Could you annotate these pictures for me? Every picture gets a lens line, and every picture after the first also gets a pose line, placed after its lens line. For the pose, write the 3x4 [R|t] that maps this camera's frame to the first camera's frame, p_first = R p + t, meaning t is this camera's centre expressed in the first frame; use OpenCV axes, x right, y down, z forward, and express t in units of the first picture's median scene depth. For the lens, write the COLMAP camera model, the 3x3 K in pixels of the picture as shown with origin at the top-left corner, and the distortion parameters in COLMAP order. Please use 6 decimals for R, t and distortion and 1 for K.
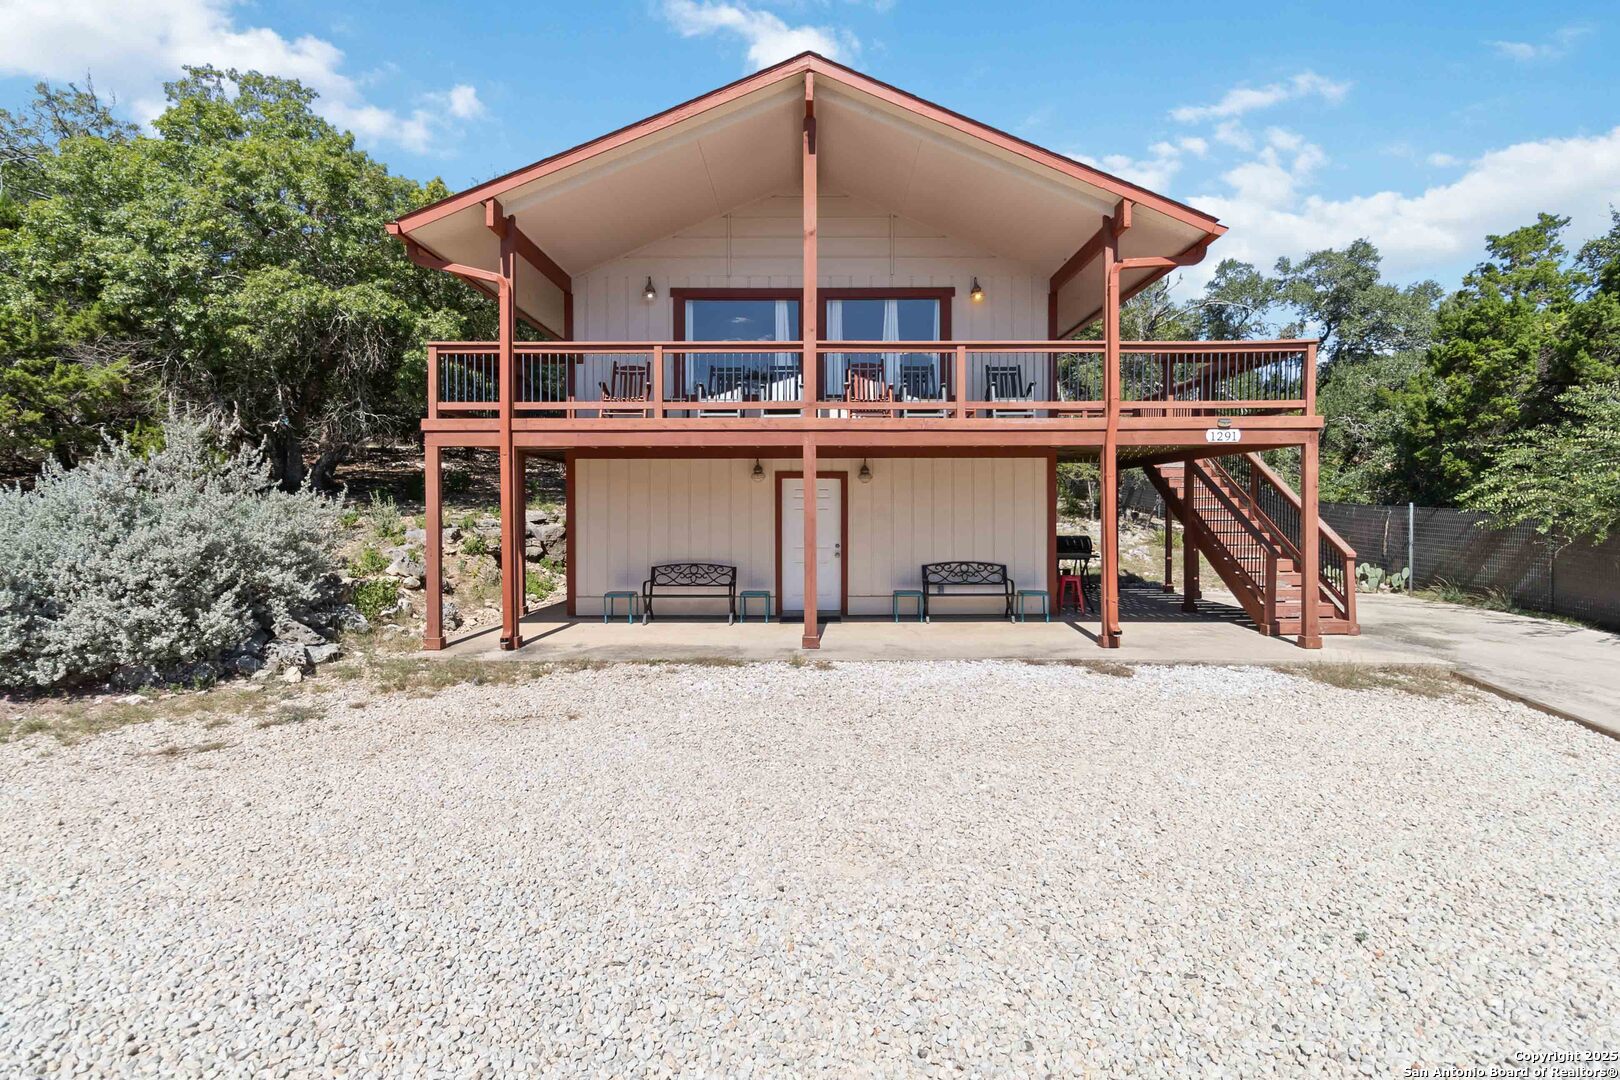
lens RADIAL K [[762.0, 0, 821.0], [0, 762.0, 513.9], [0, 0, 1]] dist [0.005107, 0.000086]
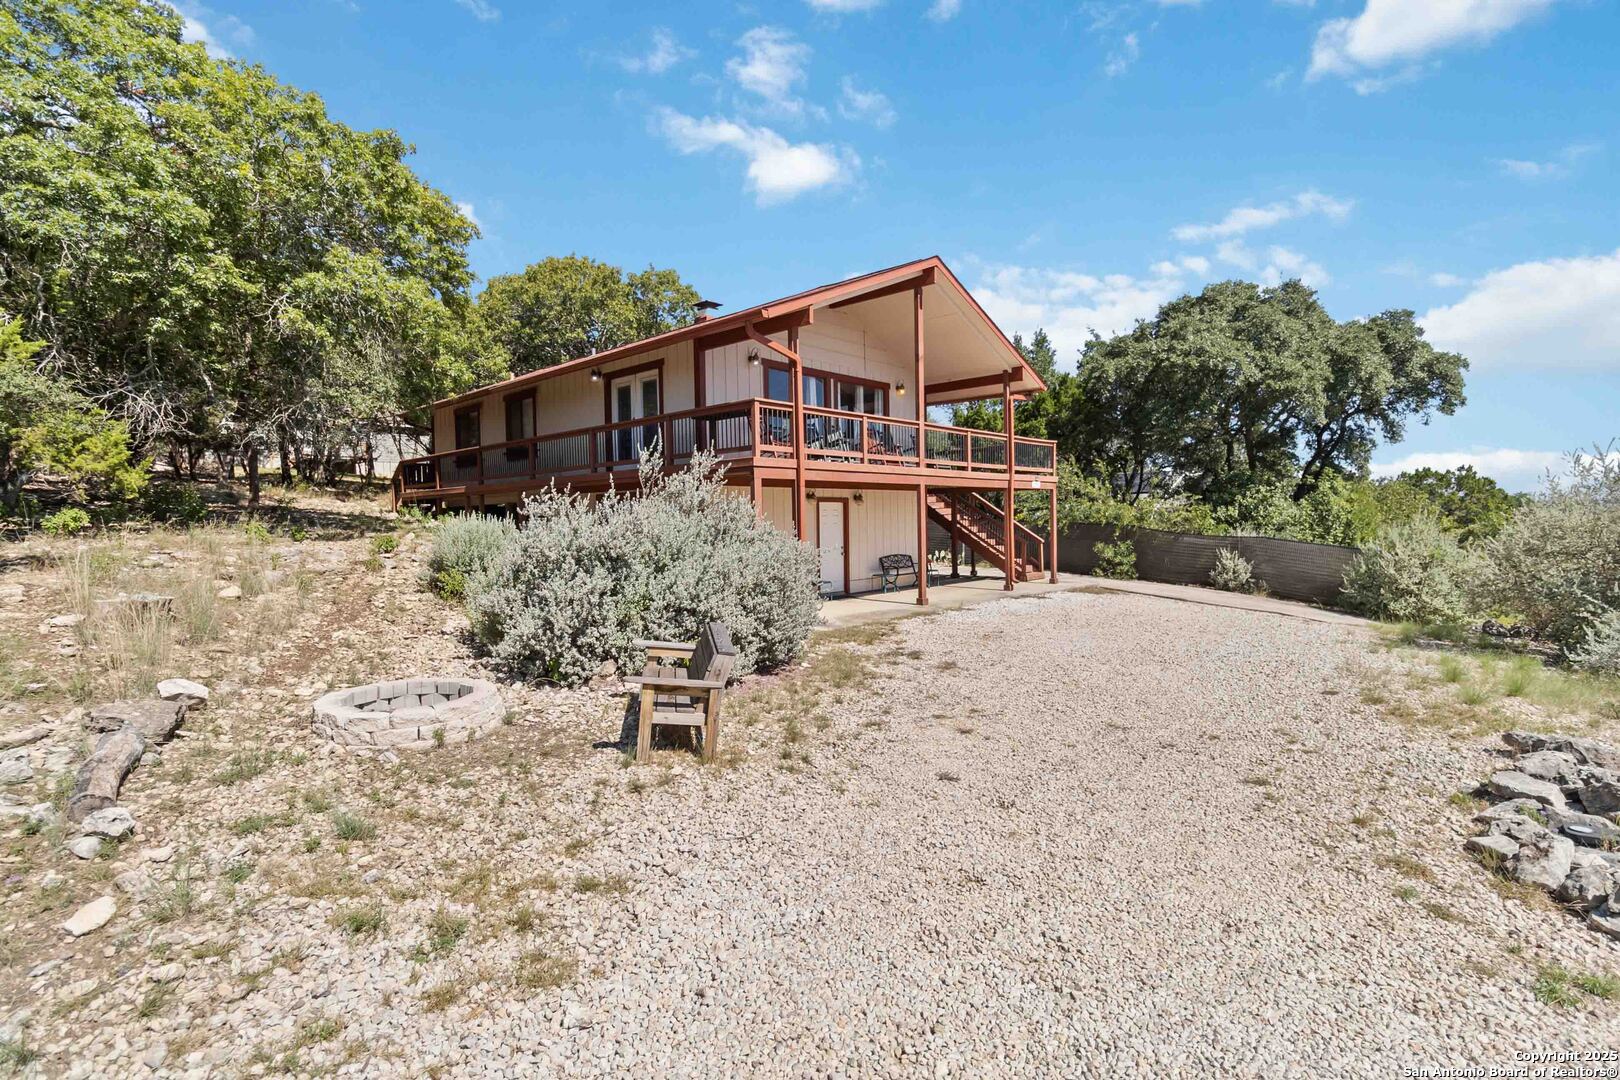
lens RADIAL K [[762.0, 0, 821.0], [0, 762.0, 513.9], [0, 0, 1]] dist [0.005107, 0.000086]
pose [[0.677503, -0.002182, 0.735517, -1.104911], [0.017561, 0.999759, -0.013211, -0.005266], [-0.735311, 0.021867, 0.677377, 0.026237]]
